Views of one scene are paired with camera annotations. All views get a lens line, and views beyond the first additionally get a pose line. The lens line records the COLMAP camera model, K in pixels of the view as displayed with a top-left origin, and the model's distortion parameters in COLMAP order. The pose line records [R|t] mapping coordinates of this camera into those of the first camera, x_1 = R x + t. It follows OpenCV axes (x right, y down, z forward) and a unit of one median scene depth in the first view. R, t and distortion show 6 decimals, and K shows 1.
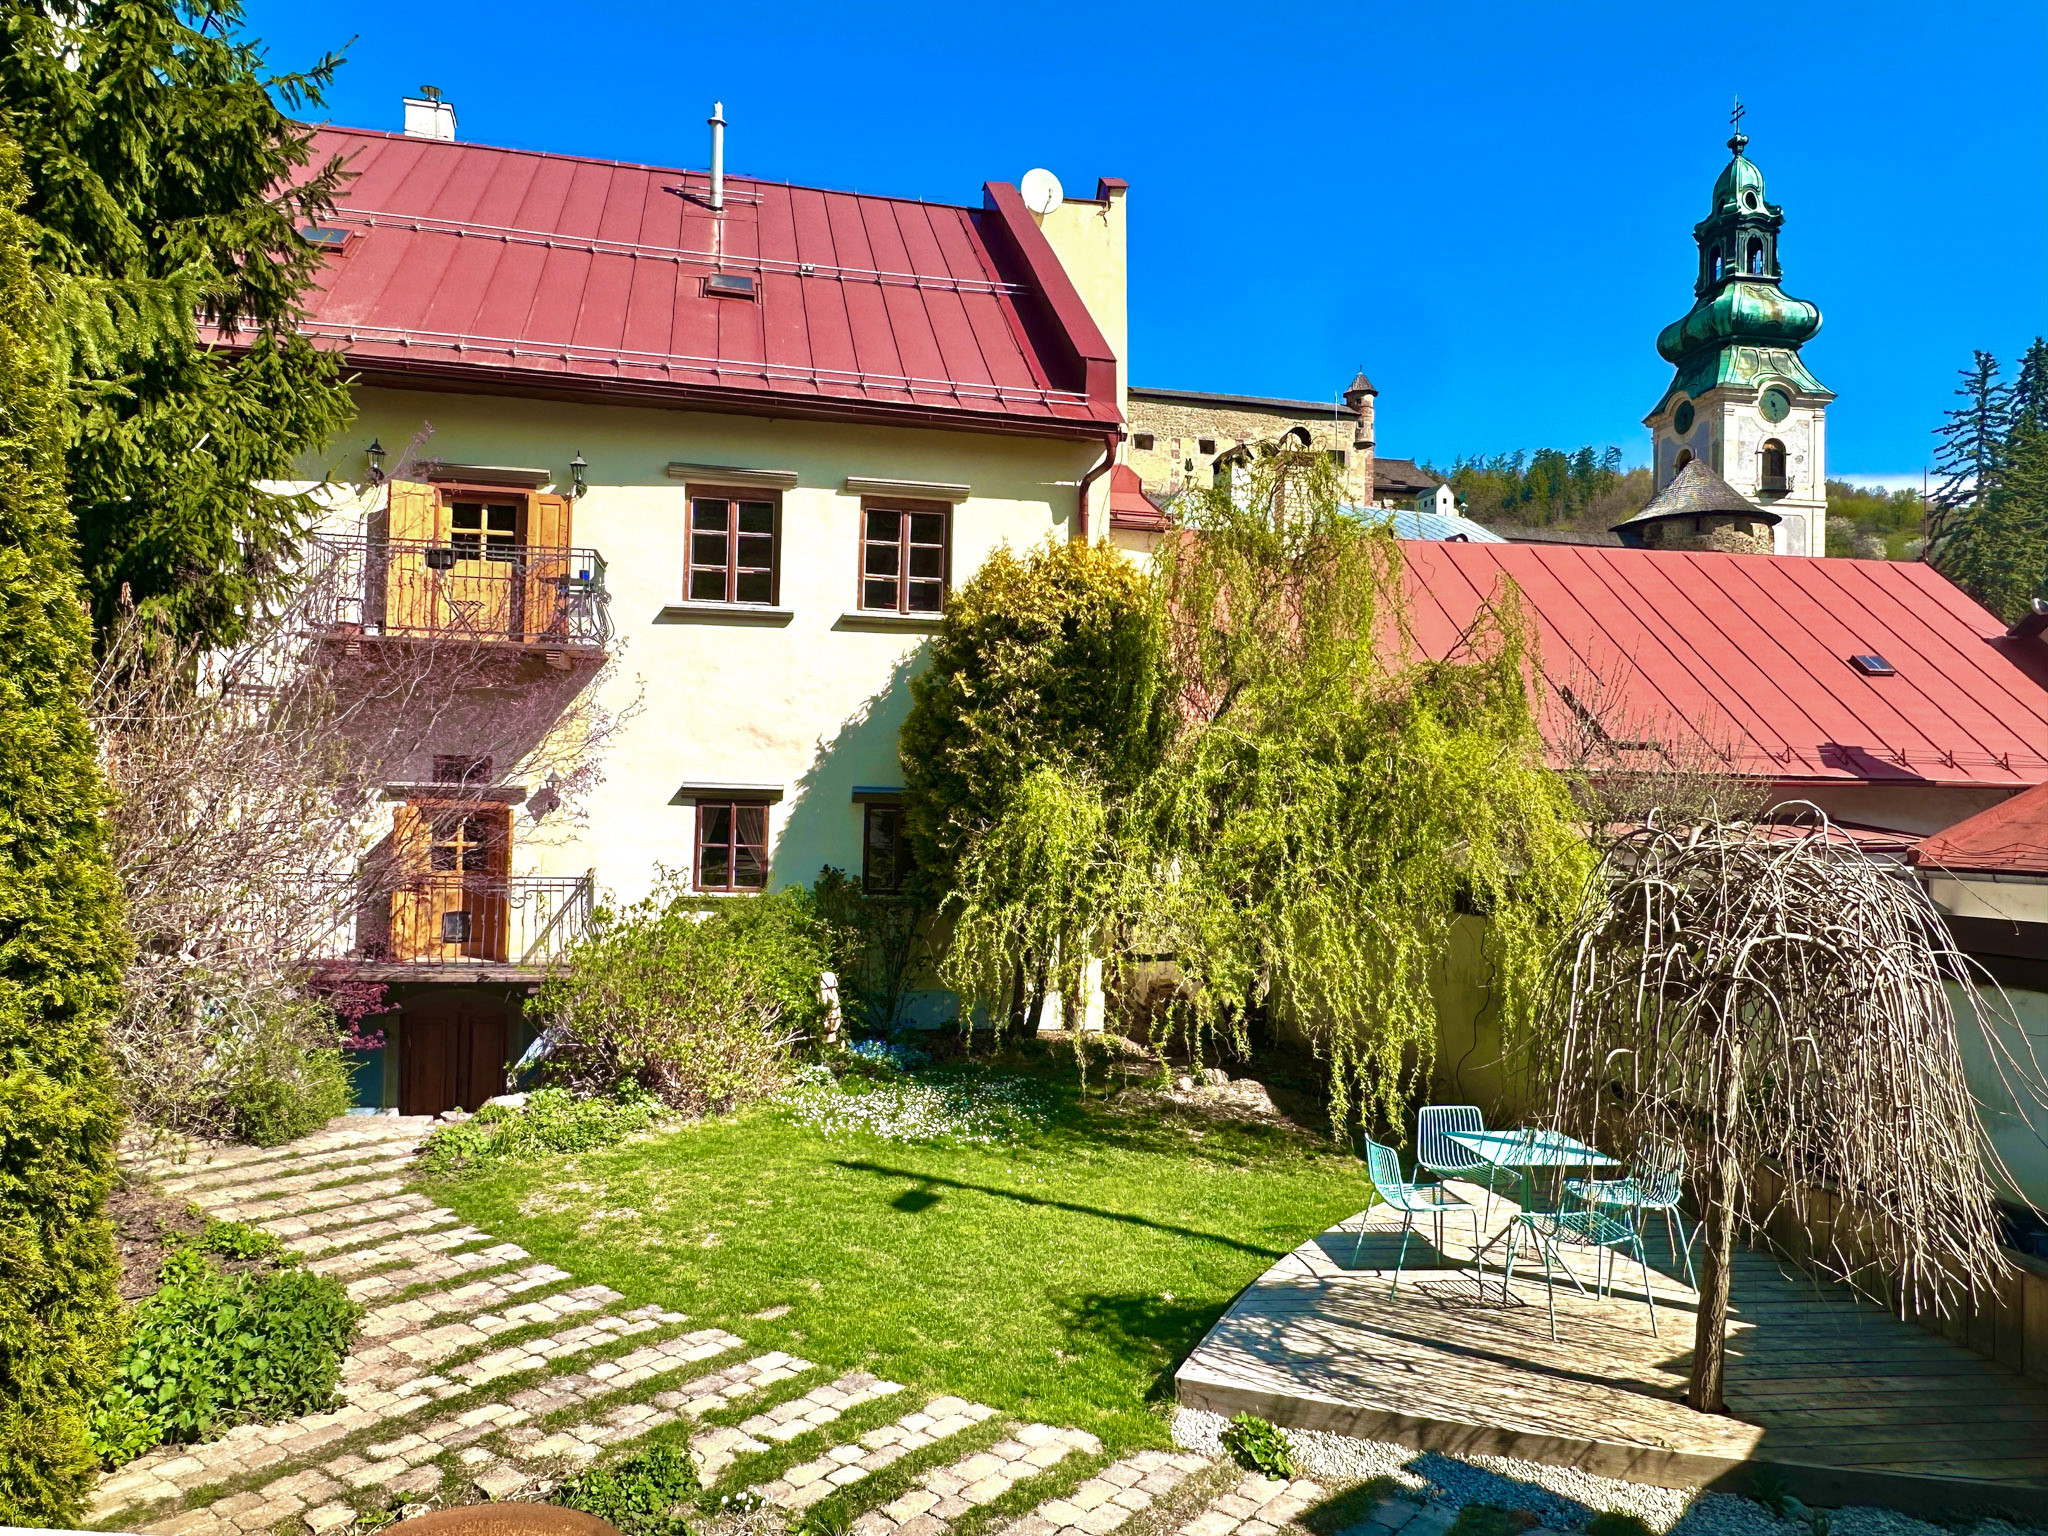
lens RADIAL K [[1371.9, 0, 1011.4], [0, 1371.9, 766.6], [0, 0, 1]] dist [-0.005355, 0.002693]
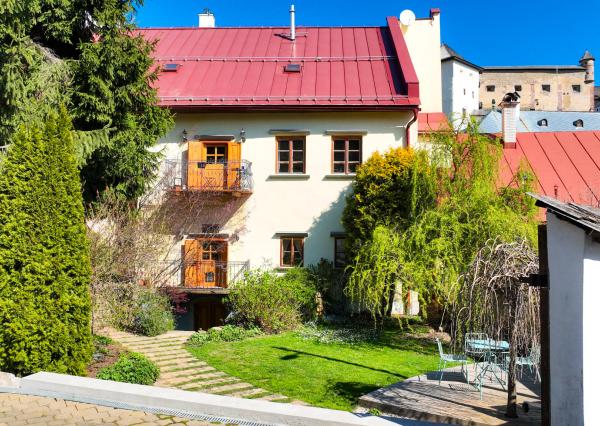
lens RADIAL K [[531.8, 0, 299.9], [0, 531.8, 212.3], [0, 0, 1]] dist [0.005568, -0.003751]
pose [[0.962707, -0.024870, -0.269401, 0.141557], [0.020440, 0.999606, -0.019239, -0.007742], [0.269774, 0.013015, 0.962836, -0.154272]]
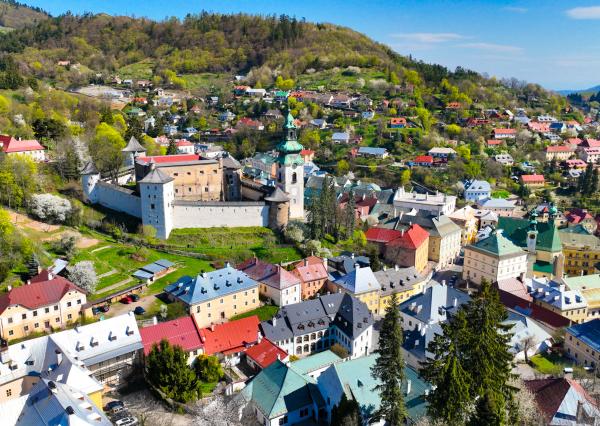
lens RADIAL K [[531.8, 0, 301.5], [0, 531.8, 212.6], [0, 0, 1]] dist [0.005568, -0.003751]
pose [[0.930036, -0.107586, 0.351365, -1.268828], [0.010033, 0.963259, 0.268388, -4.674086], [-0.367330, -0.246086, 0.896945, -6.787806]]
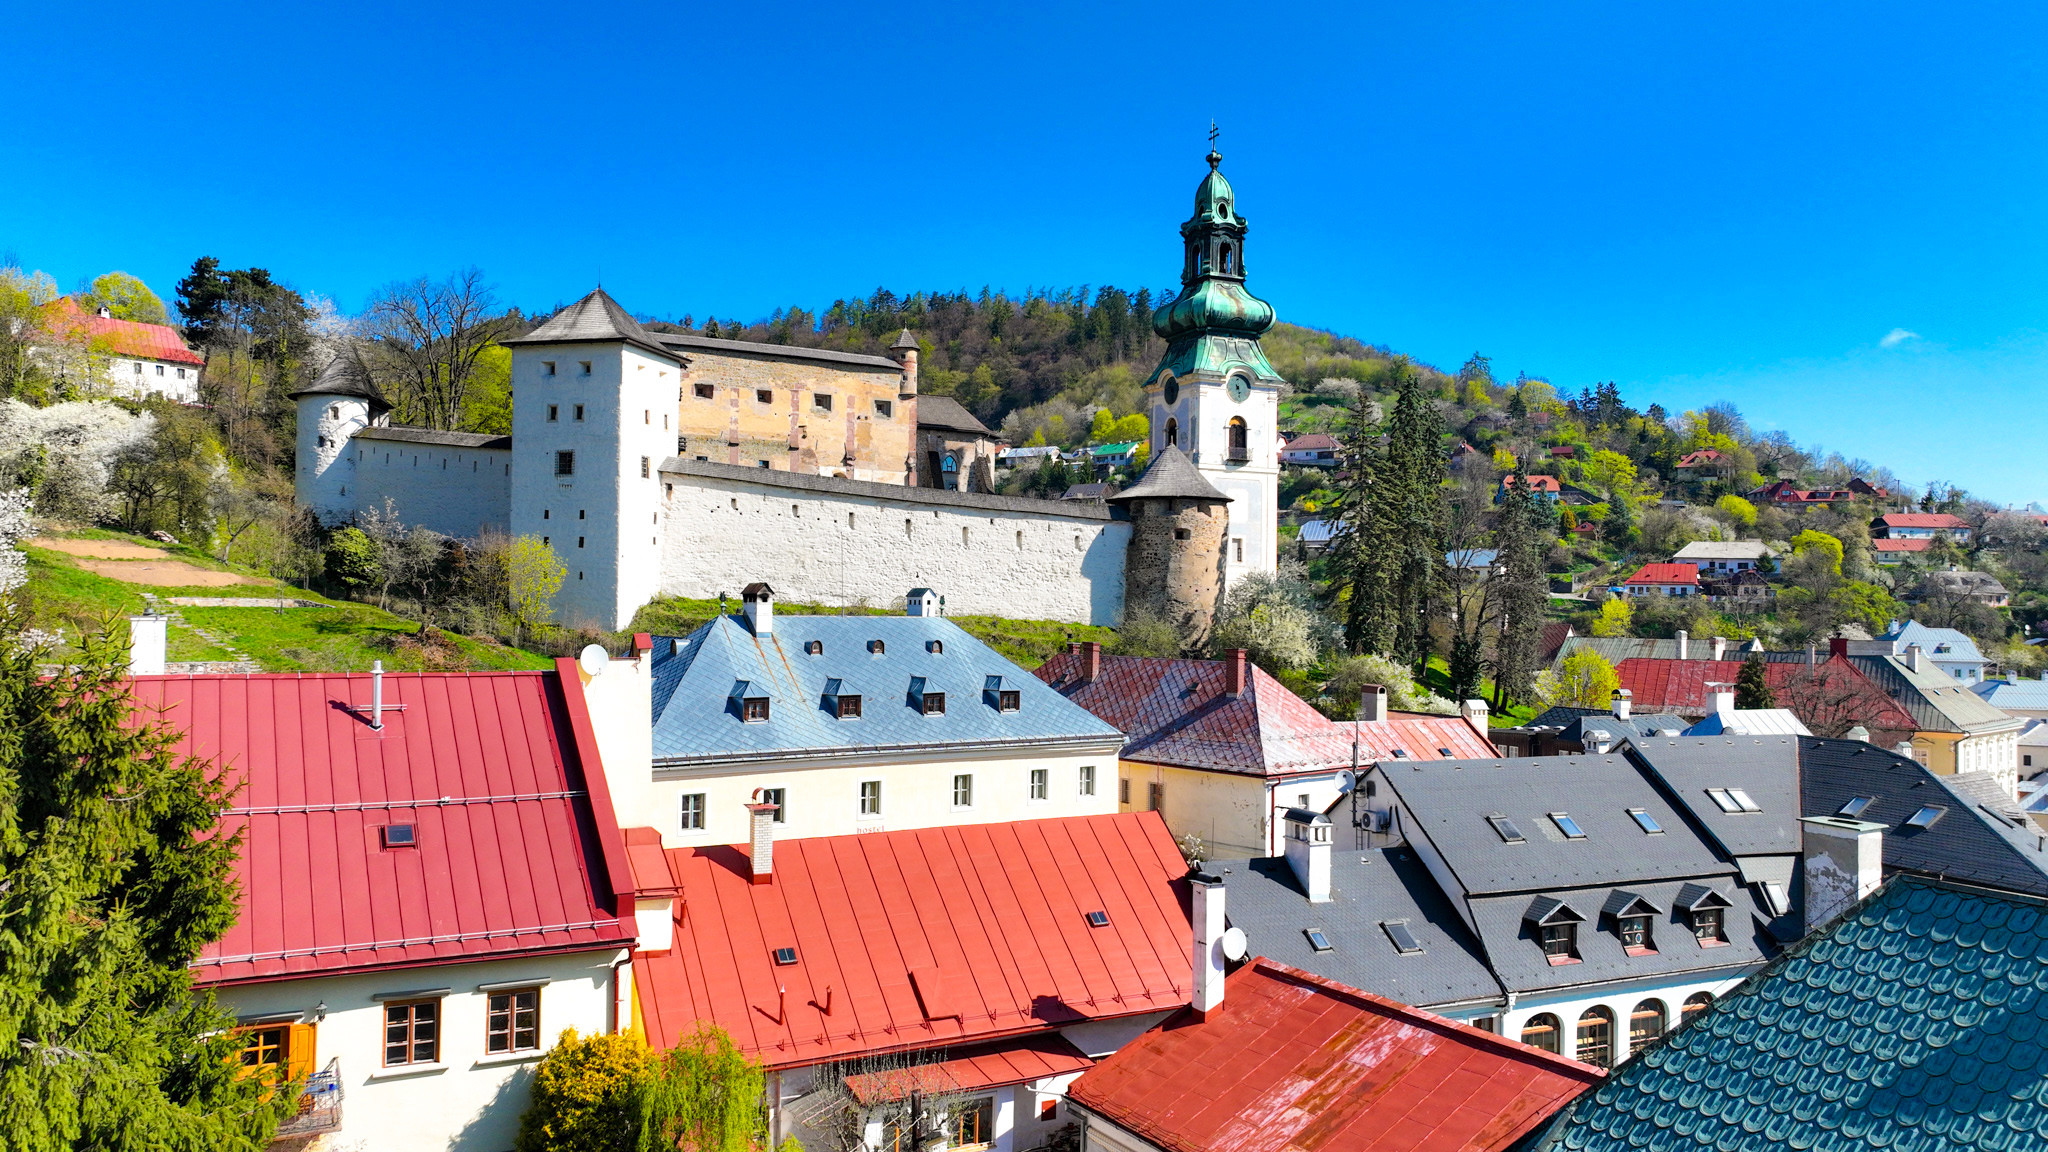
lens RADIAL K [[1436.5, 0, 1026.1], [0, 1436.5, 574.8], [0, 0, 1]] dist [0.004165, -0.001340]
pose [[0.953998, -0.004809, 0.299774, 0.002371], [0.002210, 0.999957, 0.009010, -0.800522], [-0.299805, -0.007933, 0.953968, -1.065139]]
